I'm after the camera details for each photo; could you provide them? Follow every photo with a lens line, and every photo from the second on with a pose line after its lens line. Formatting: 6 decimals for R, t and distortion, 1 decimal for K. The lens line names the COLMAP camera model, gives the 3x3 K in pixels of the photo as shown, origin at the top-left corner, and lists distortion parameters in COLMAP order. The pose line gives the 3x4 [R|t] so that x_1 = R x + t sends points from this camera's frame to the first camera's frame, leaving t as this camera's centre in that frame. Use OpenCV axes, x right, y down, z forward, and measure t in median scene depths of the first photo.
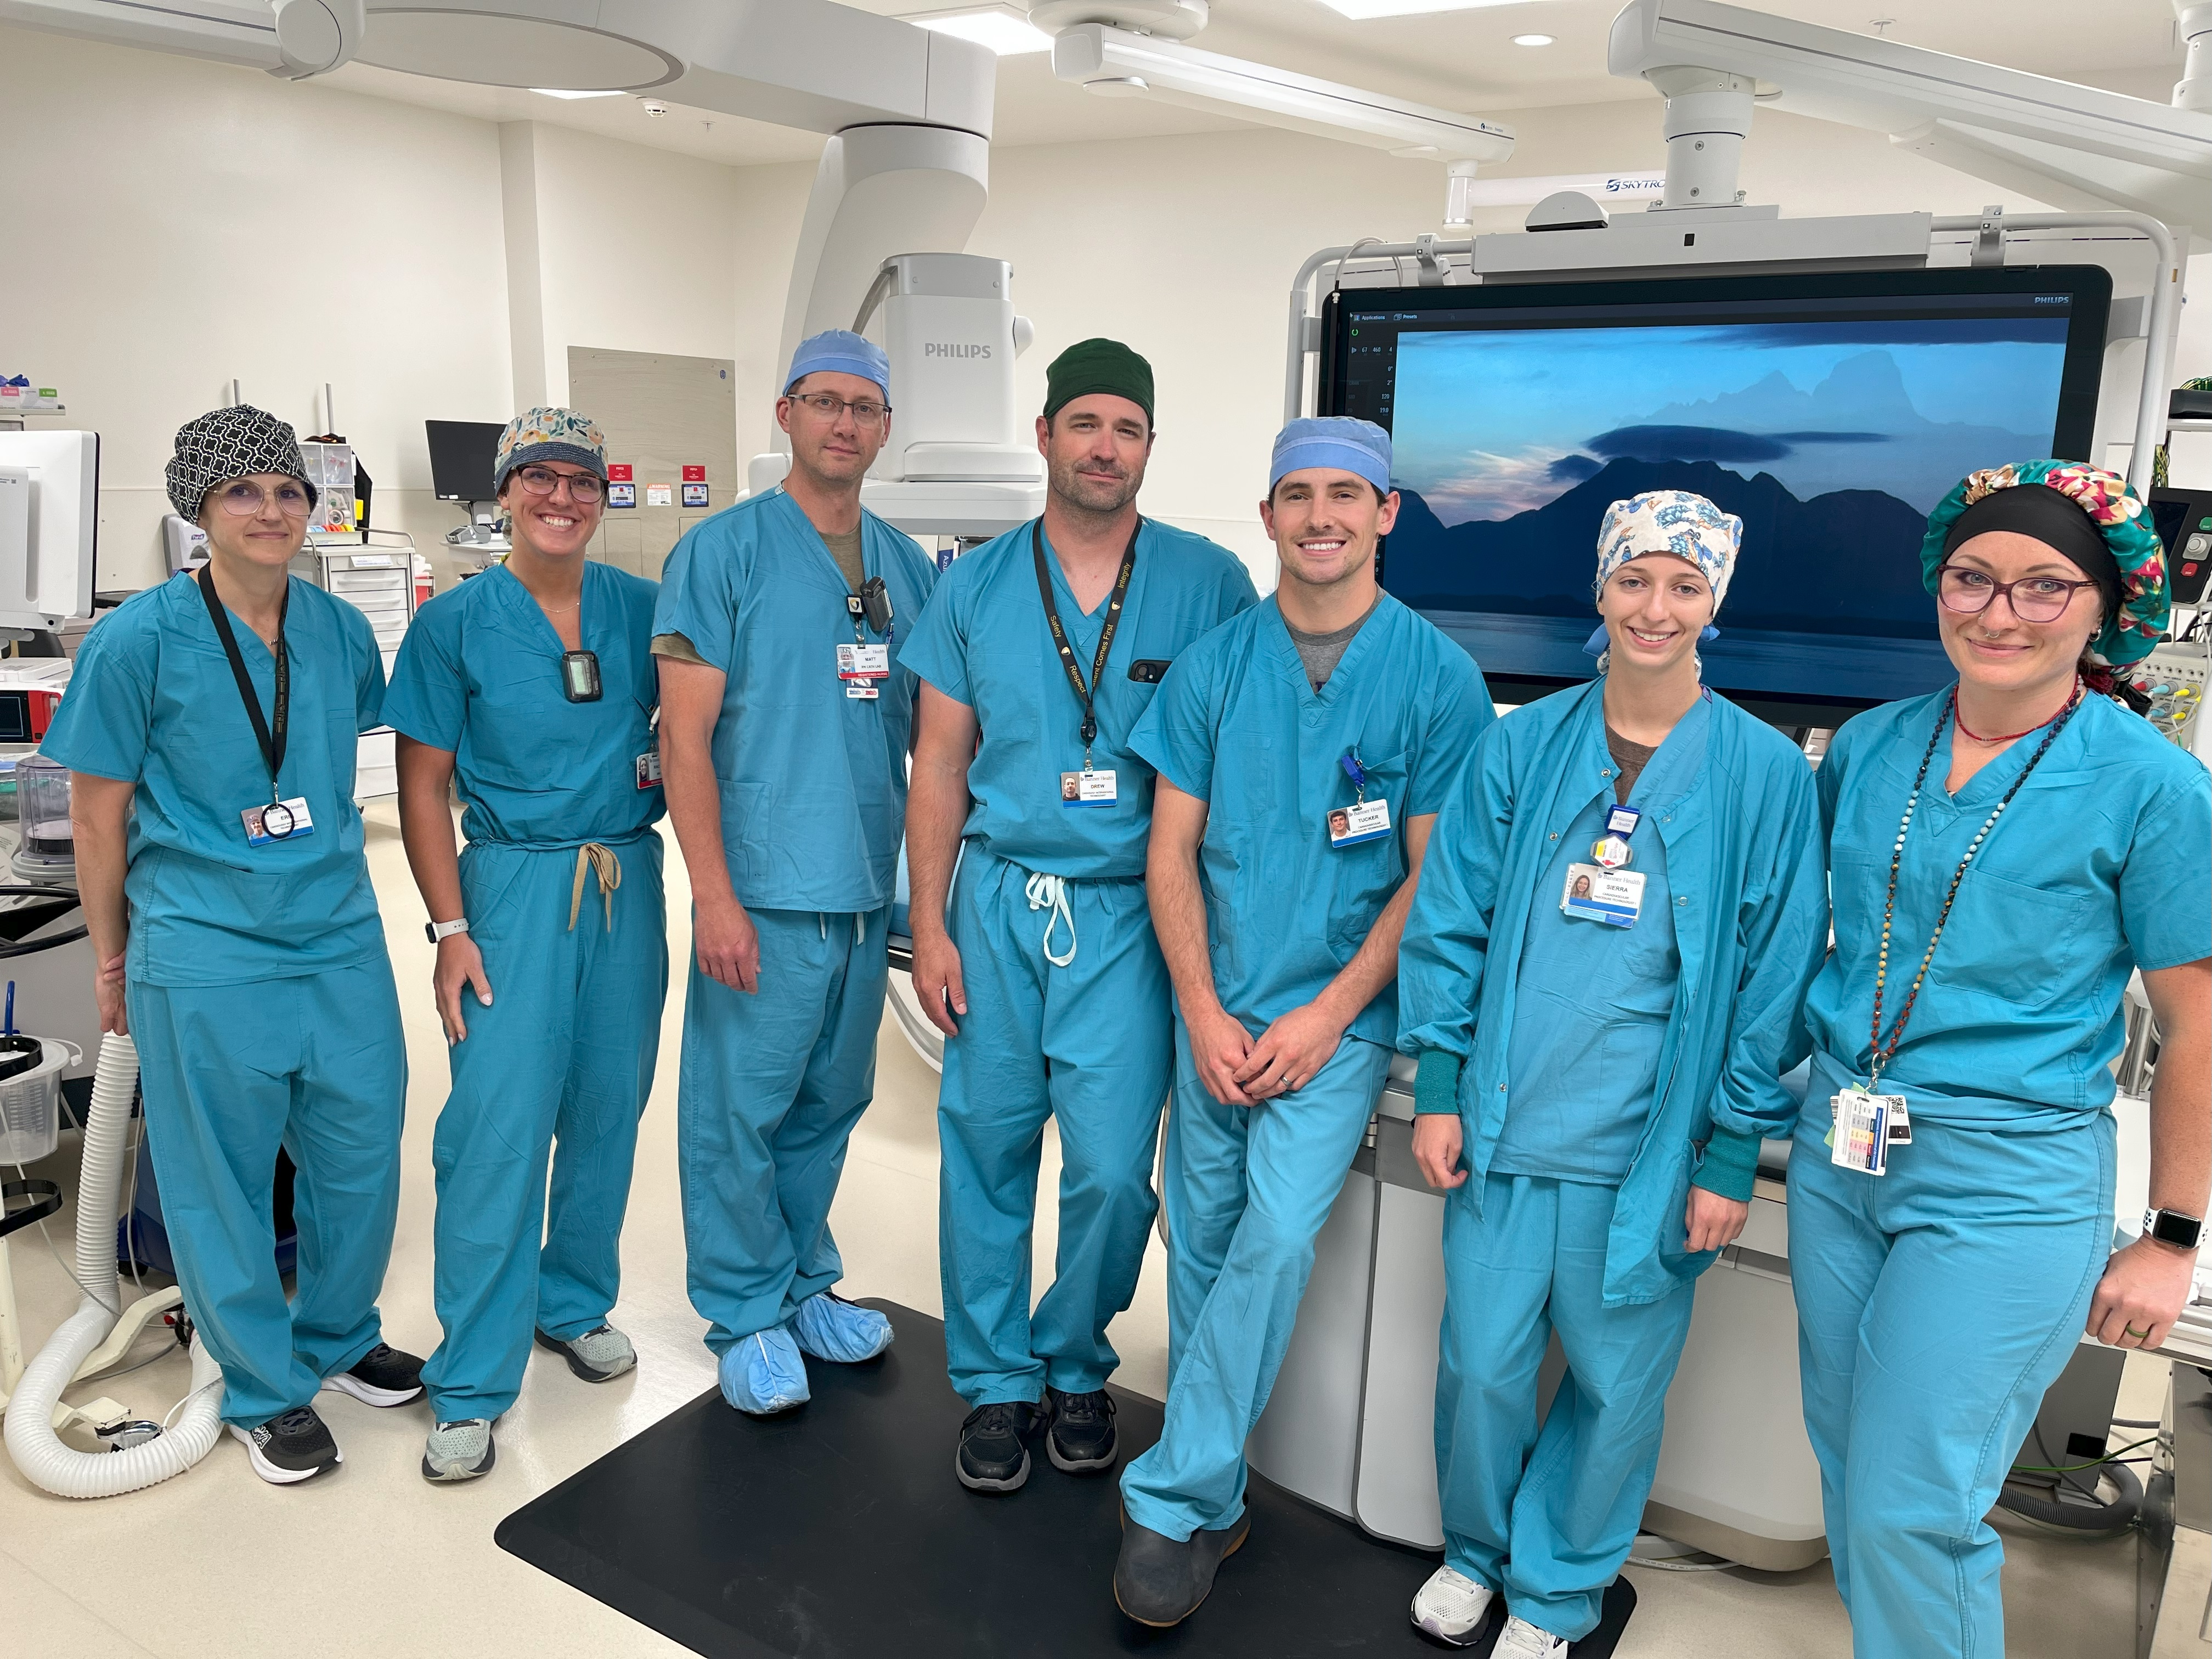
lens RADIAL K [[1696.9, 0, 1108.7], [0, 1696.9, 877.2], [0, 0, 1]] dist [0.005067, -0.004353]
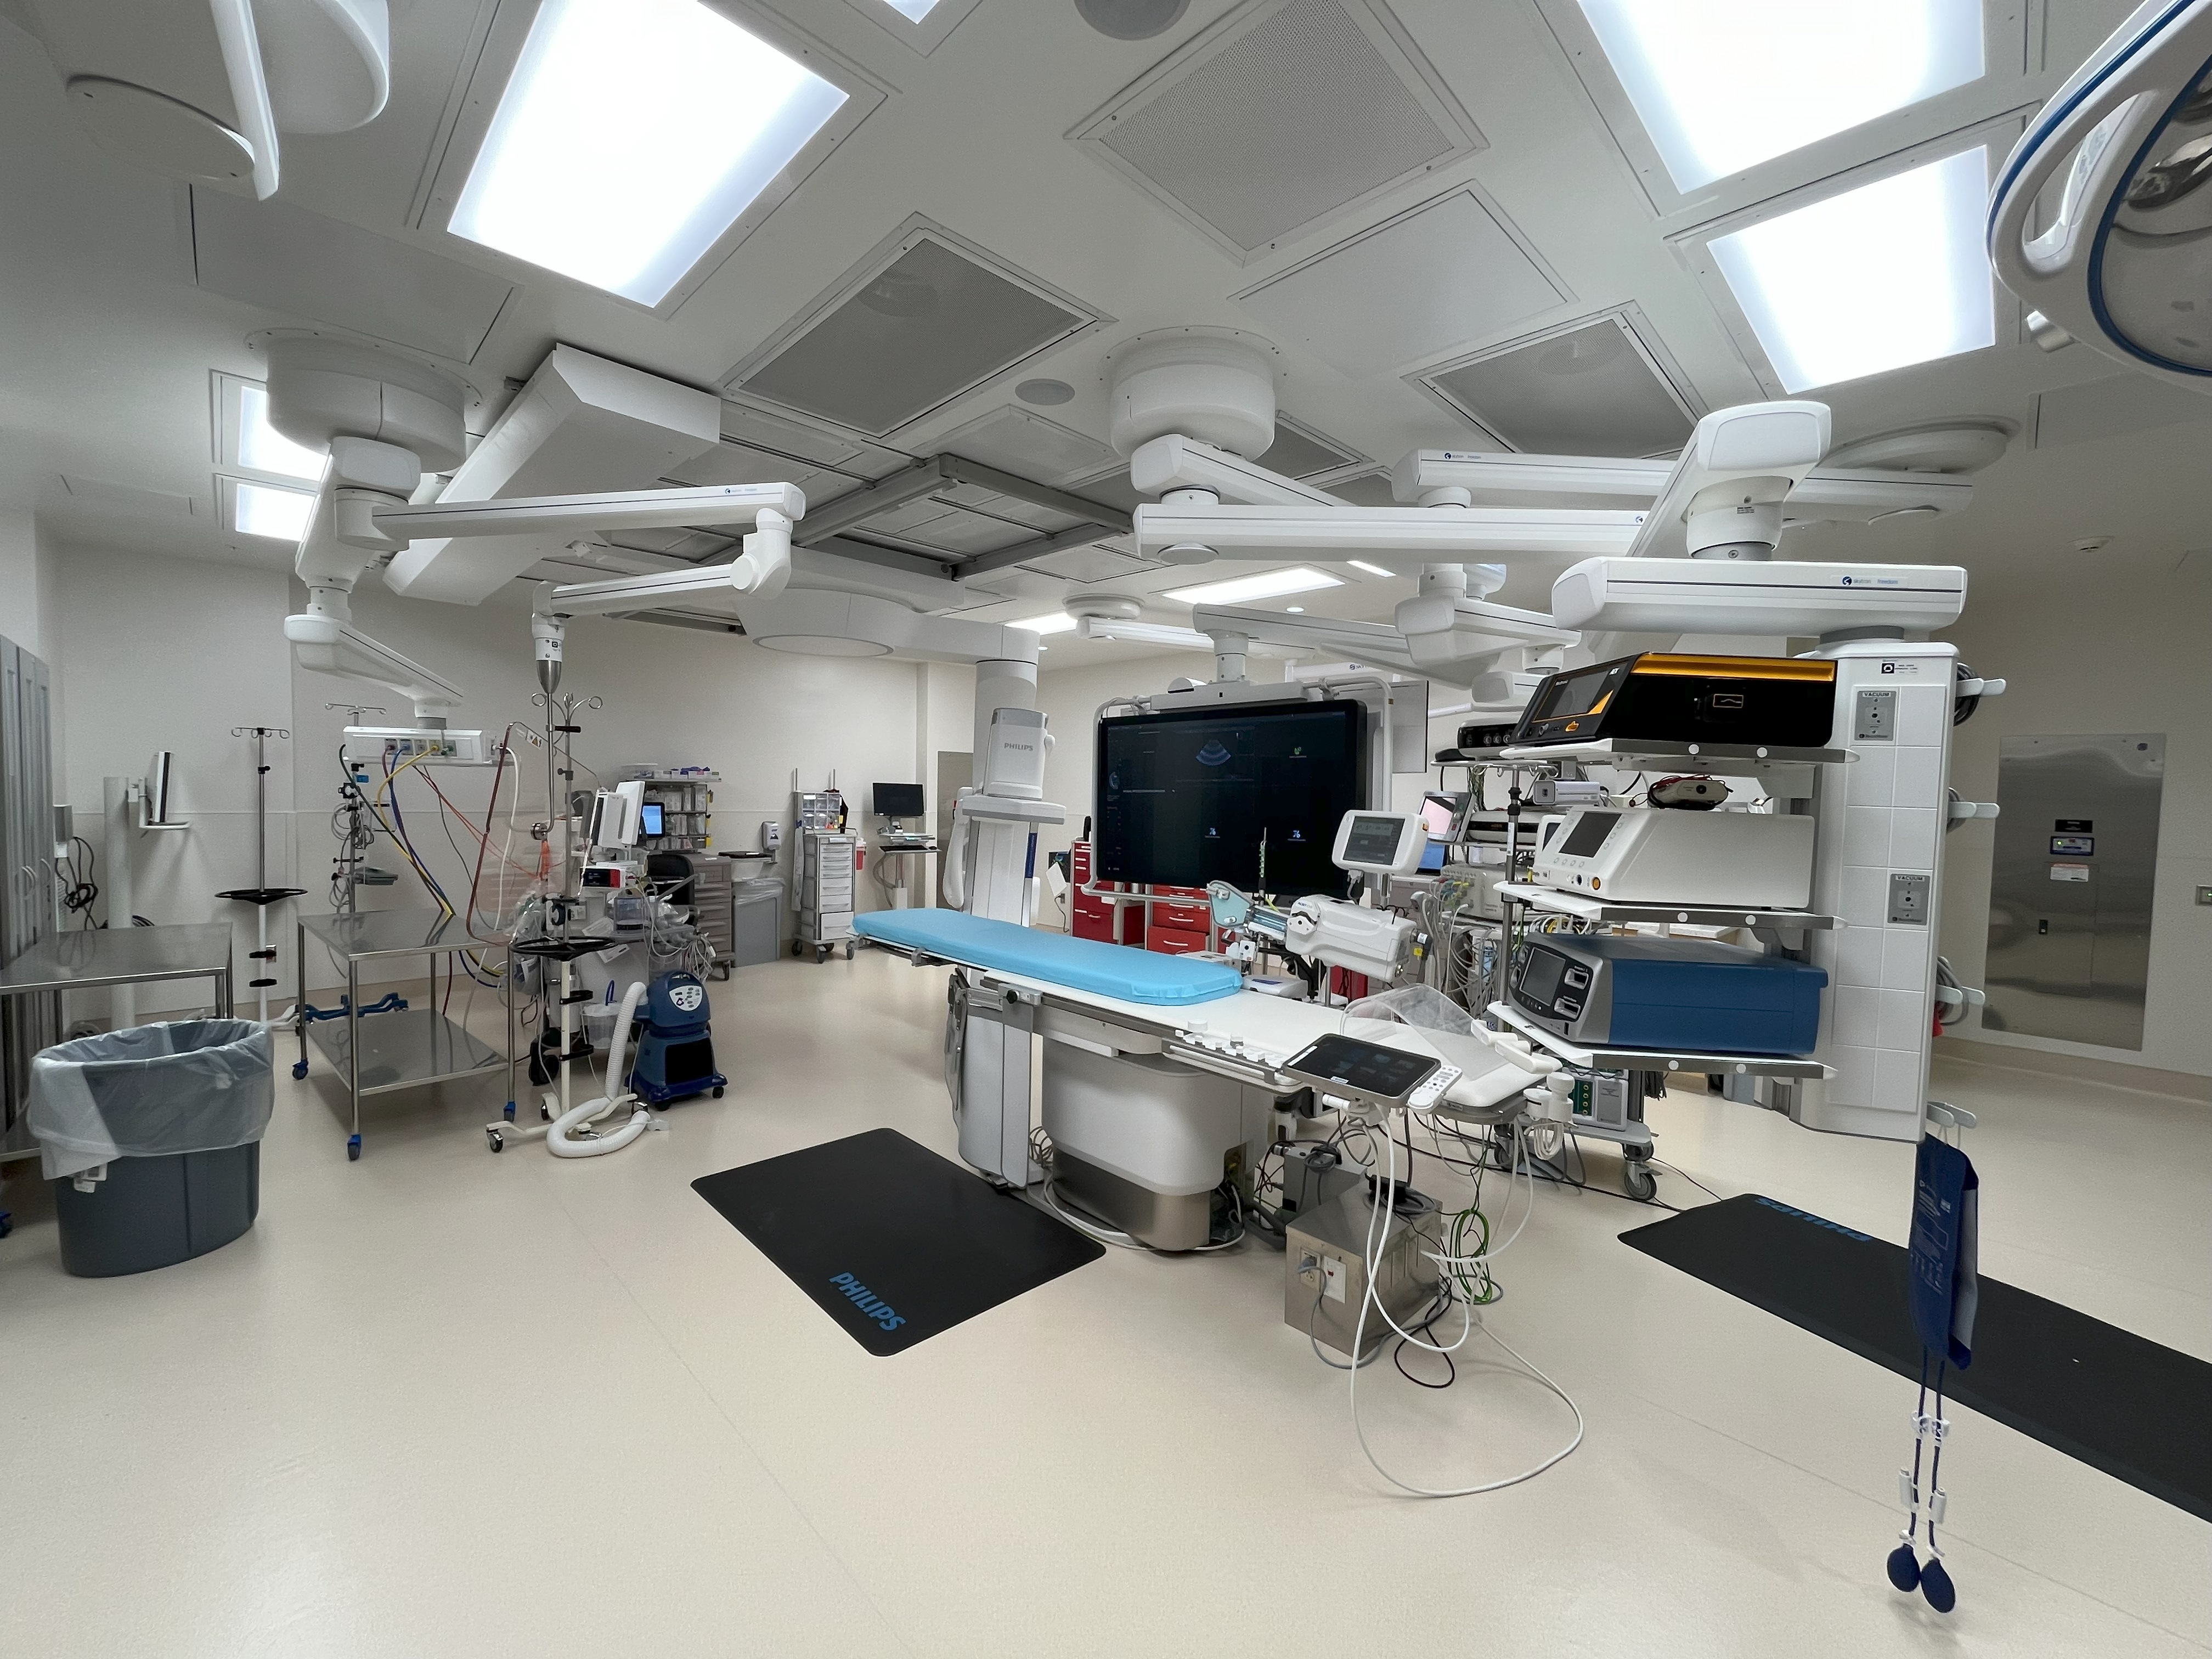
lens RADIAL K [[896.3, 0, 1099.9], [0, 896.3, 835.8], [0, 0, 1]] dist [-0.001146, -0.000485]
pose [[0.966717, -0.005295, -0.255794, 0.461574], [-0.047420, 0.978755, -0.199474, 0.081241], [0.251416, 0.204964, 0.945928, -0.201879]]
